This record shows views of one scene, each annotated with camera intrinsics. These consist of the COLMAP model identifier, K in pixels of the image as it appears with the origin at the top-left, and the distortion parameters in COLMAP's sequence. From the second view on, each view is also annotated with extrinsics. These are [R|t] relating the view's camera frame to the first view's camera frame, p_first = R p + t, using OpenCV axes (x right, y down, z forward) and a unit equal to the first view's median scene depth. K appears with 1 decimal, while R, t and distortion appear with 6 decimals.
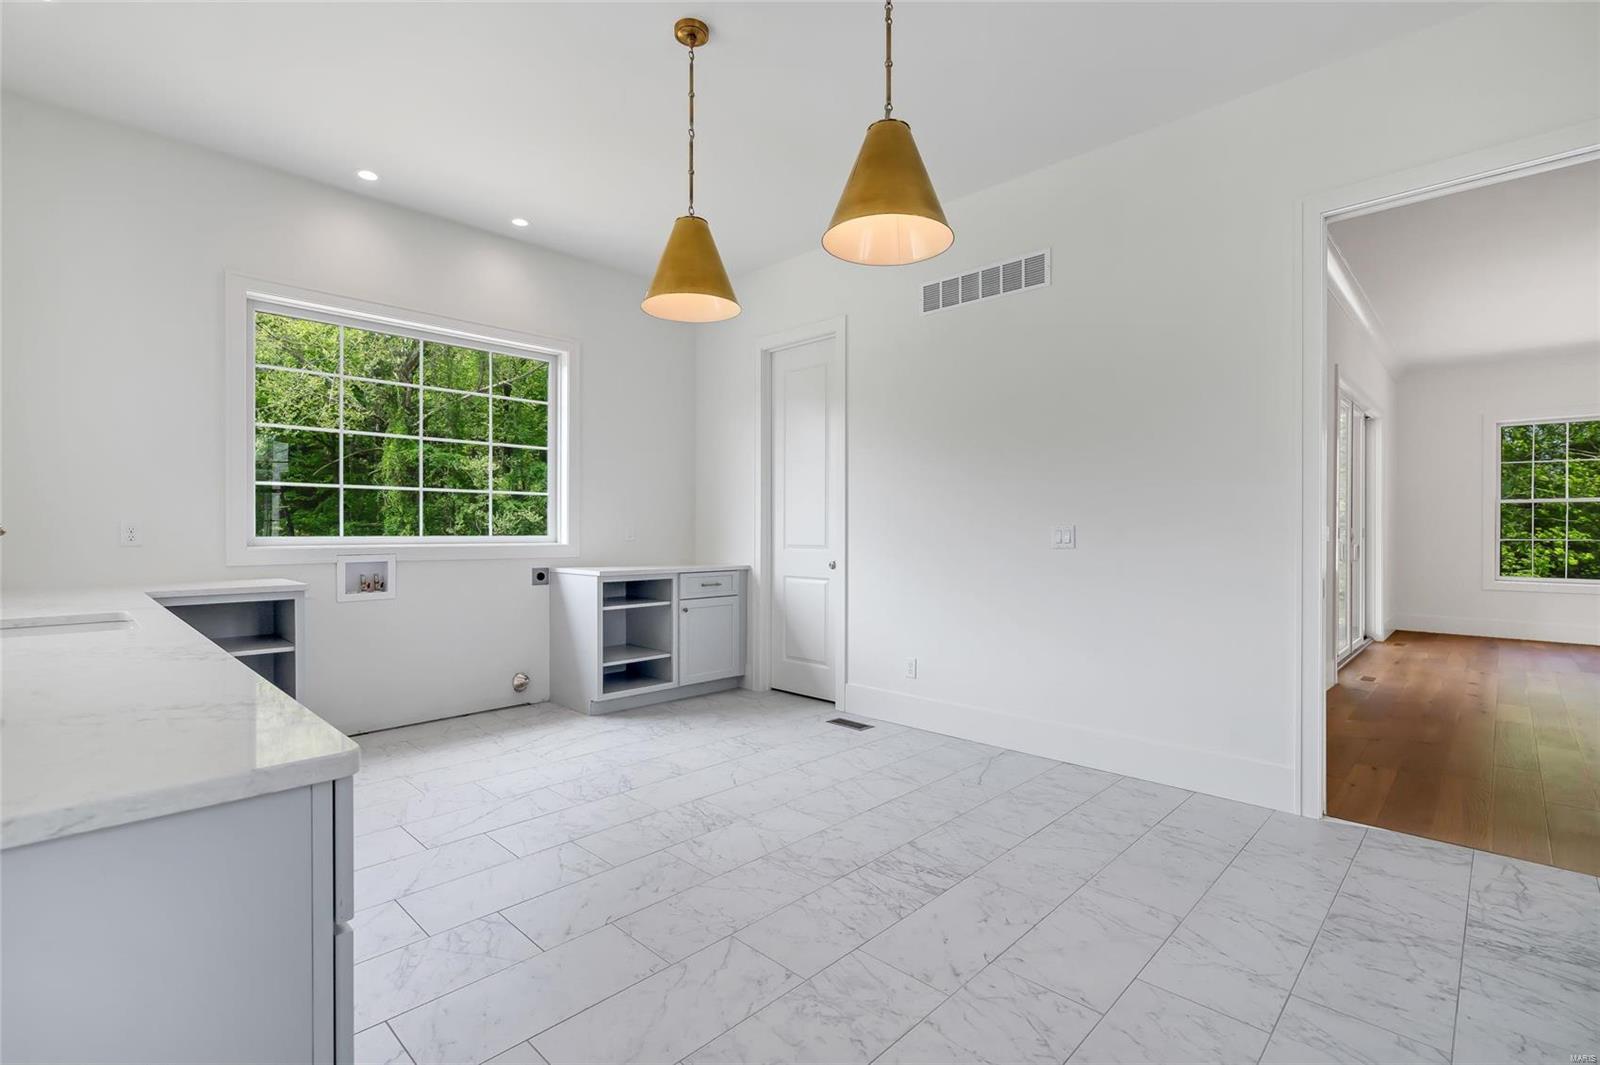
lens RADIAL K [[733.3, 0, 794.9], [0, 733.3, 531.6], [0, 0, 1]] dist [-0.003045, 0.000720]
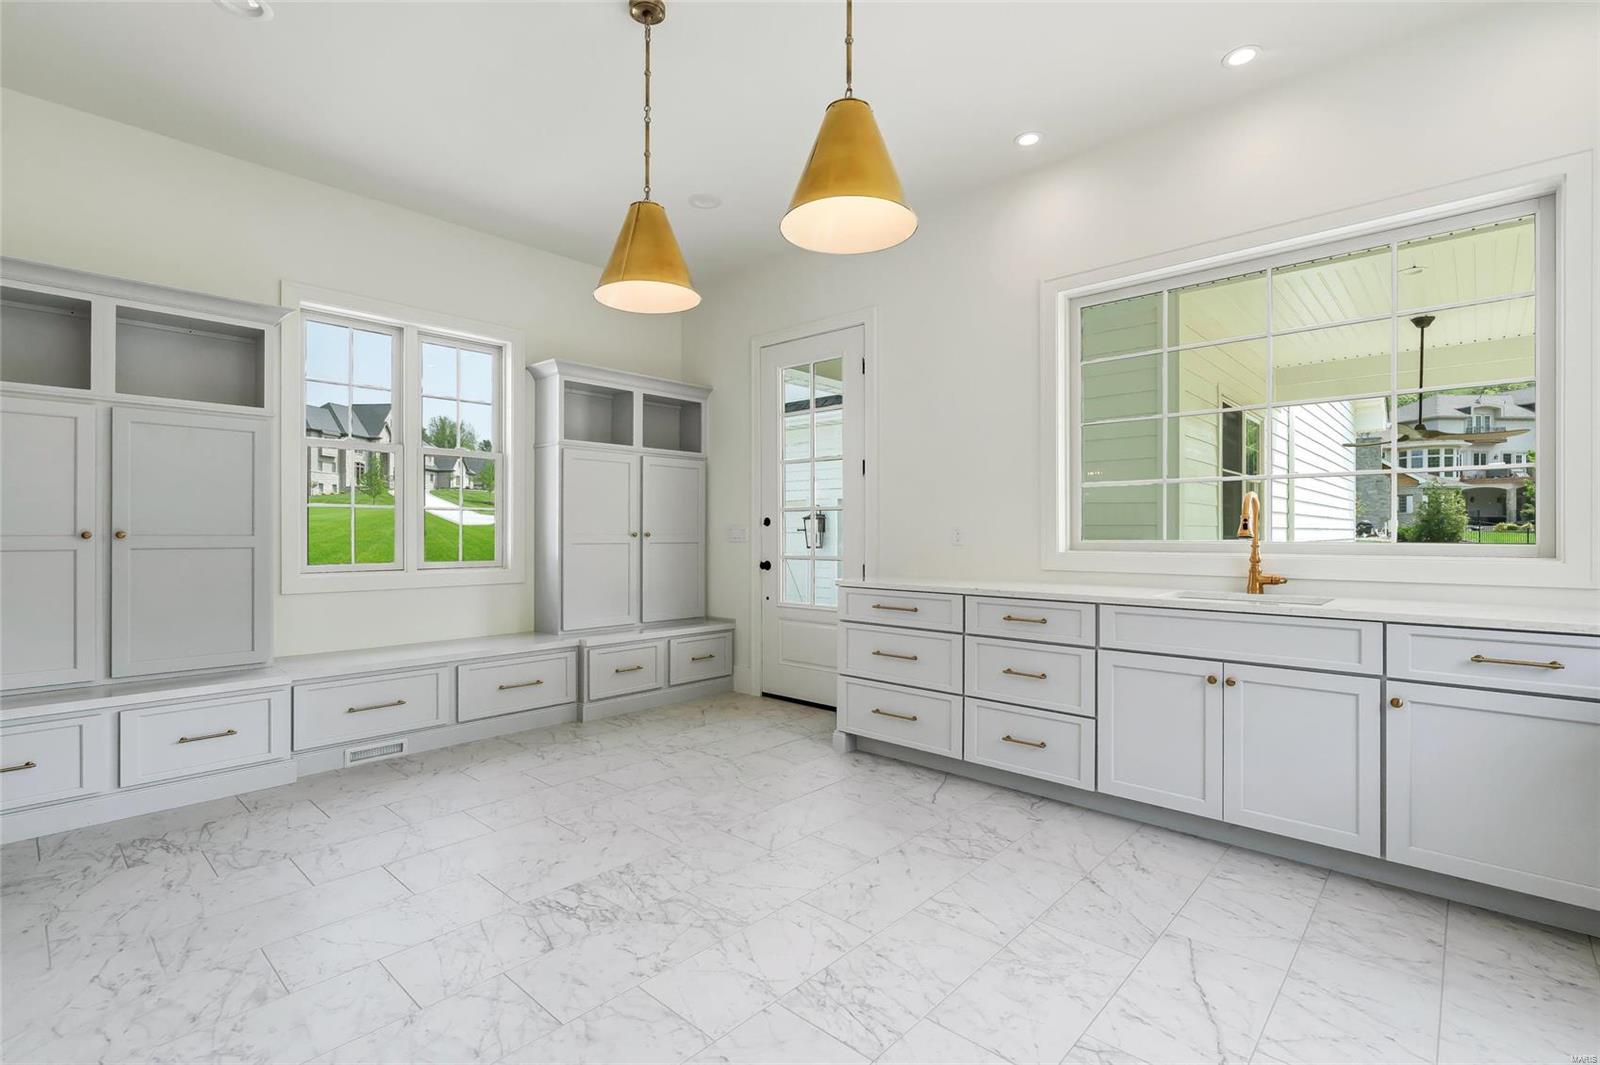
lens RADIAL K [[733.3, 0, 794.9], [0, 733.3, 531.6], [0, 0, 1]] dist [-0.003045, 0.000720]
pose [[-0.999576, -0.003954, -0.028864, -0.064643], [-0.003865, 0.999988, -0.003142, 0.001429], [0.028877, -0.003029, -0.999578, 1.651790]]
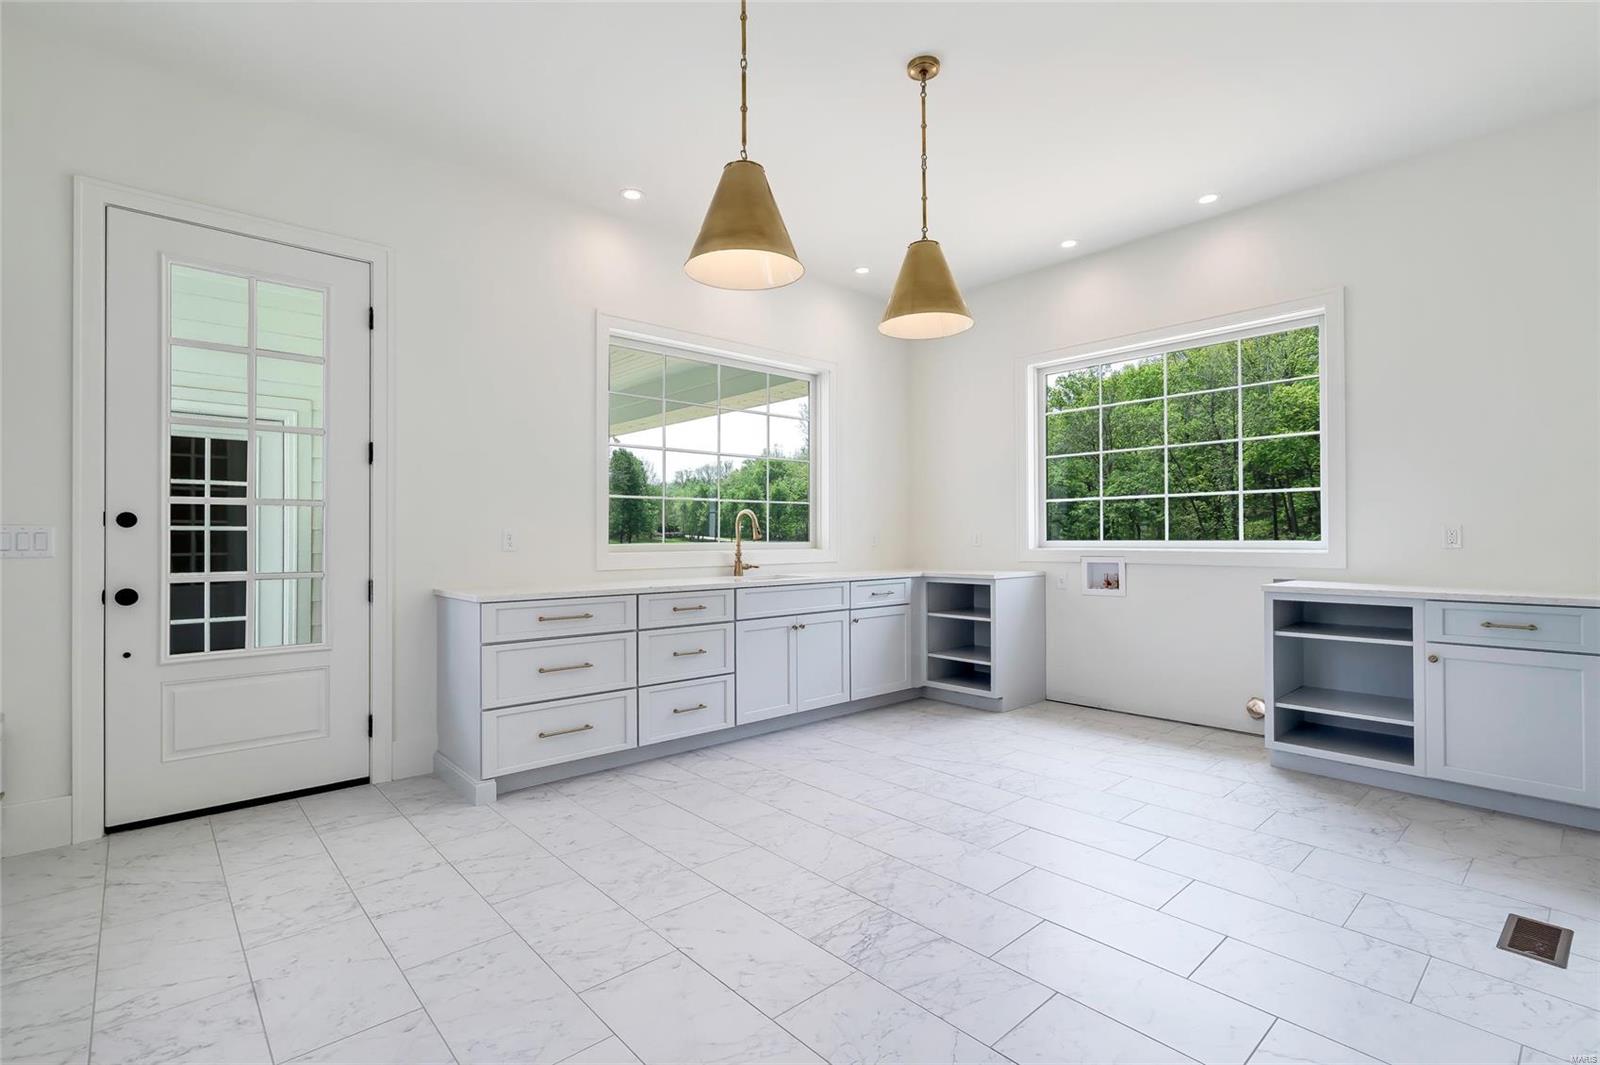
lens RADIAL K [[733.3, 0, 794.9], [0, 733.3, 531.6], [0, 0, 1]] dist [-0.003045, 0.000720]
pose [[-0.071233, -0.009453, -0.997415, 0.888999], [0.003696, 0.999946, -0.009741, 0.001952], [0.997453, -0.004380, -0.071194, 0.847317]]
